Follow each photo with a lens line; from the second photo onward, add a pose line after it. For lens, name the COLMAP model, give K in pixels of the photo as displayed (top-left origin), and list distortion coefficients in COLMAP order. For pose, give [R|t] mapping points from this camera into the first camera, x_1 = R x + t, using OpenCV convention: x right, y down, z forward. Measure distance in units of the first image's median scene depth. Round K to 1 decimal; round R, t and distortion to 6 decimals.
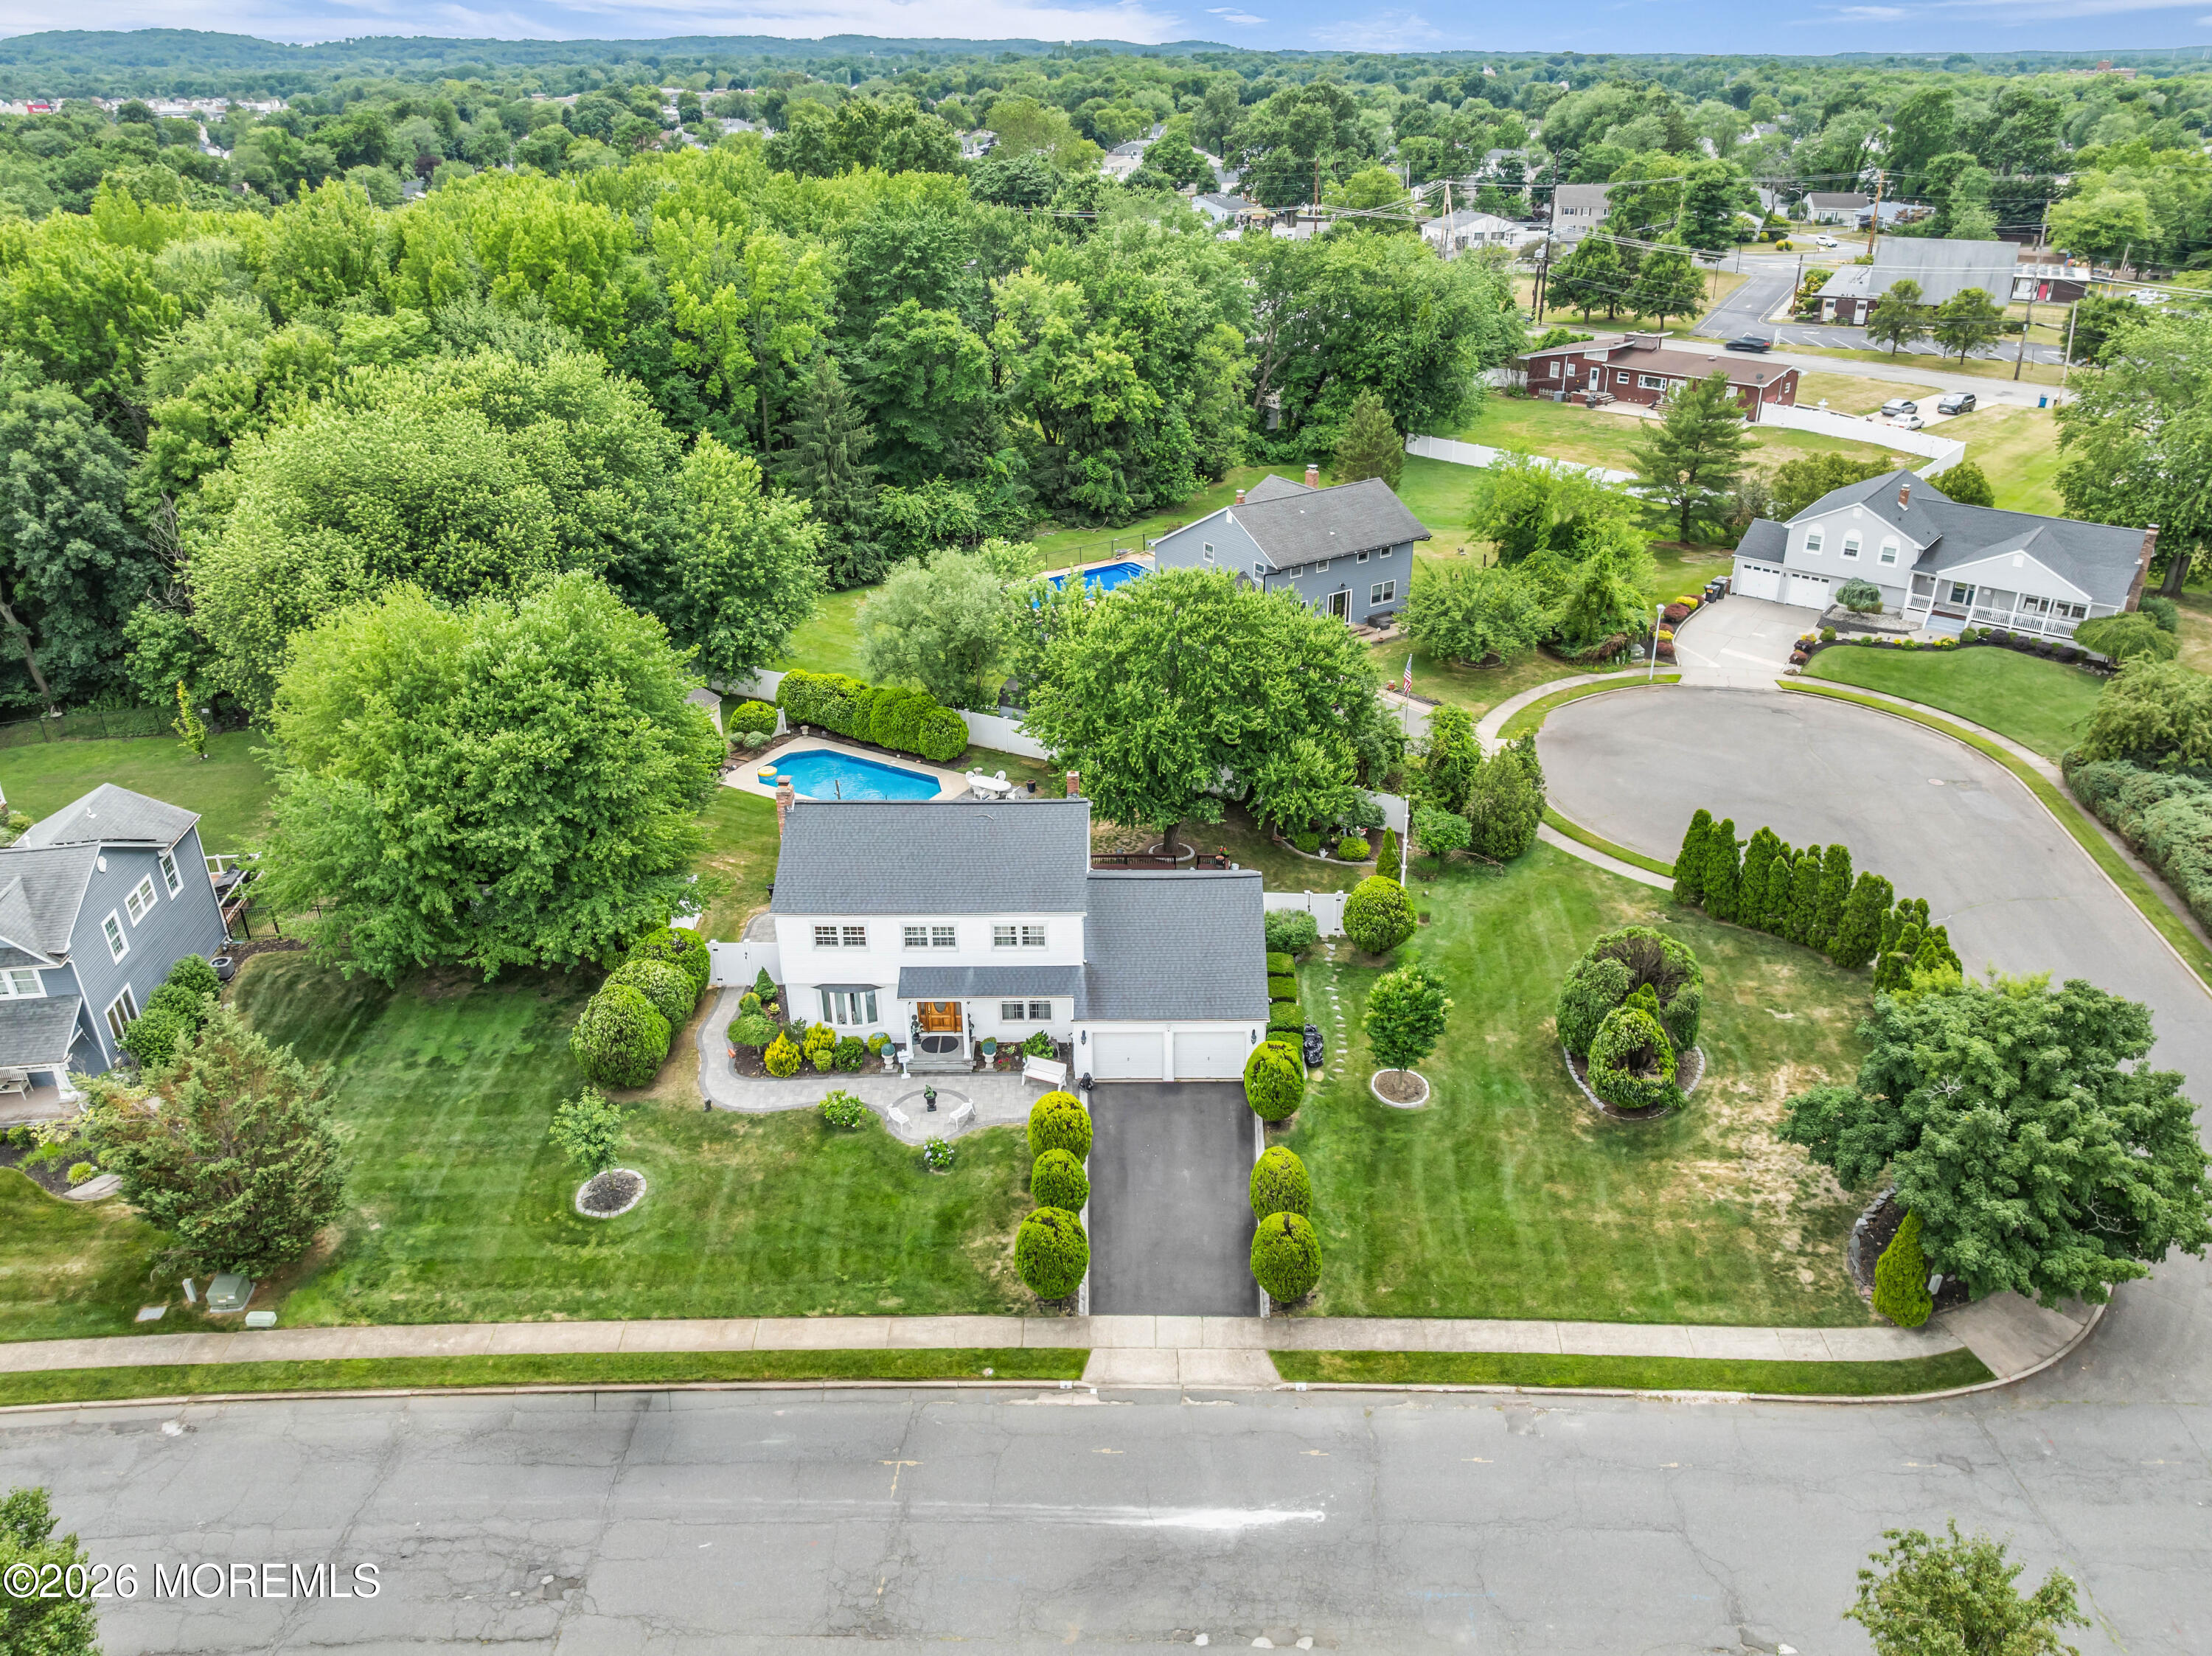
lens RADIAL K [[1561.5, 0, 1106.0], [0, 1561.5, 828.0], [0, 0, 1]] dist [-0.028125, -0.000191]
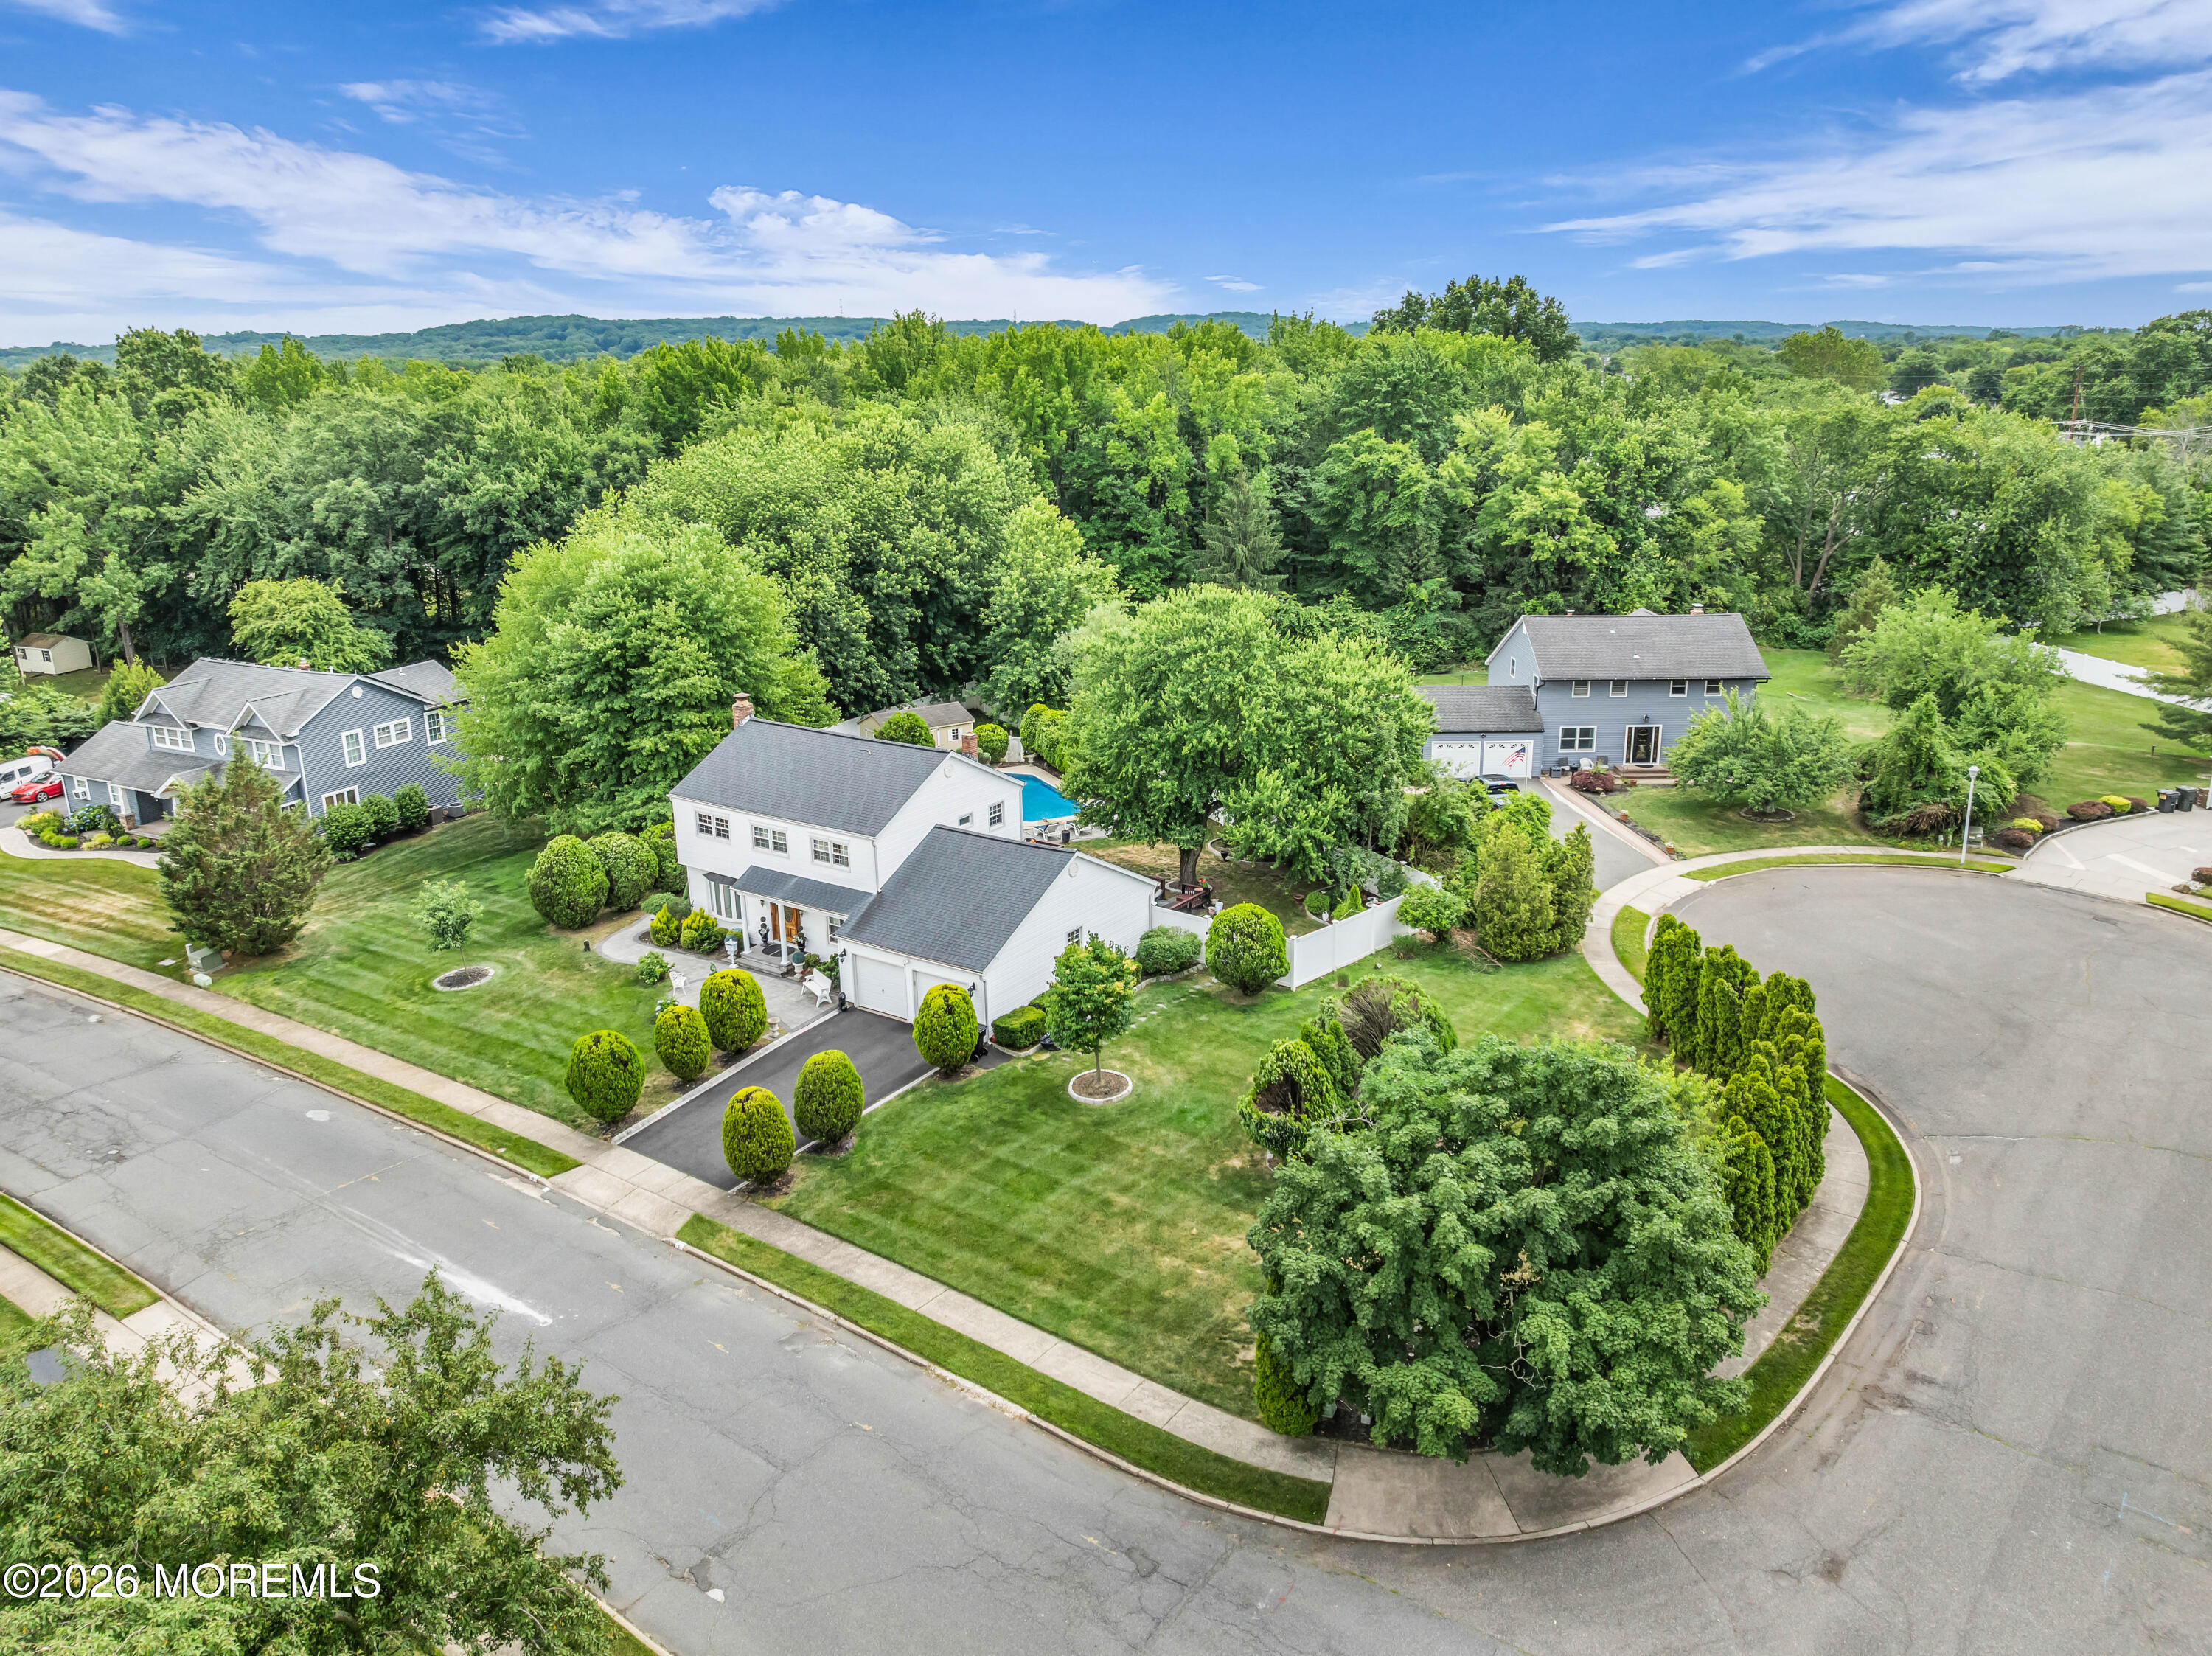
lens RADIAL K [[1561.5, 0, 1106.0], [0, 1561.5, 828.0], [0, 0, 1]] dist [-0.028125, -0.000191]
pose [[0.830012, 0.161424, -0.533875, 0.644450], [-0.245500, 0.965225, -0.089831, 0.099979], [0.500809, 0.205627, 0.840778, 0.201519]]
